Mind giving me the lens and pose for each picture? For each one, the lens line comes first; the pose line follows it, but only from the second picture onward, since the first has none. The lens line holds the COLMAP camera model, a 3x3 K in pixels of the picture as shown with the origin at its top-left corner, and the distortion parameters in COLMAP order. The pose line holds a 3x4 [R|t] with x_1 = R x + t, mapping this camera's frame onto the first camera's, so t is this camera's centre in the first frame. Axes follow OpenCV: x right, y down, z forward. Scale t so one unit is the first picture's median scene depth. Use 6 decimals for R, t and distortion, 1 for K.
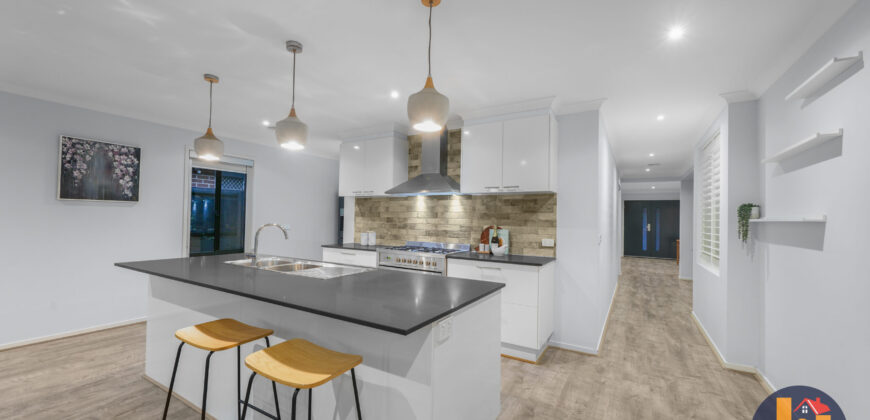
lens RADIAL K [[333.3, 0, 435.0], [0, 333.3, 210.0], [0, 0, 1]] dist [0.000111, -0.000006]
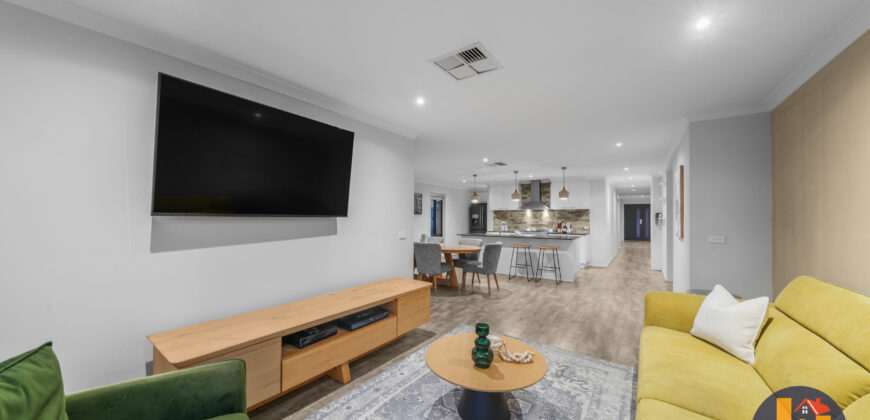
lens RADIAL K [[295.0, 0, 435.0], [0, 295.0, 210.0], [0, 0, 1]] dist [-0.000055, 0.000006]
pose [[0.997167, -0.018056, -0.073015, -0.621734], [0.018123, 0.999836, 0.000253, -0.059580], [0.072999, -0.001575, 0.997331, -1.293148]]
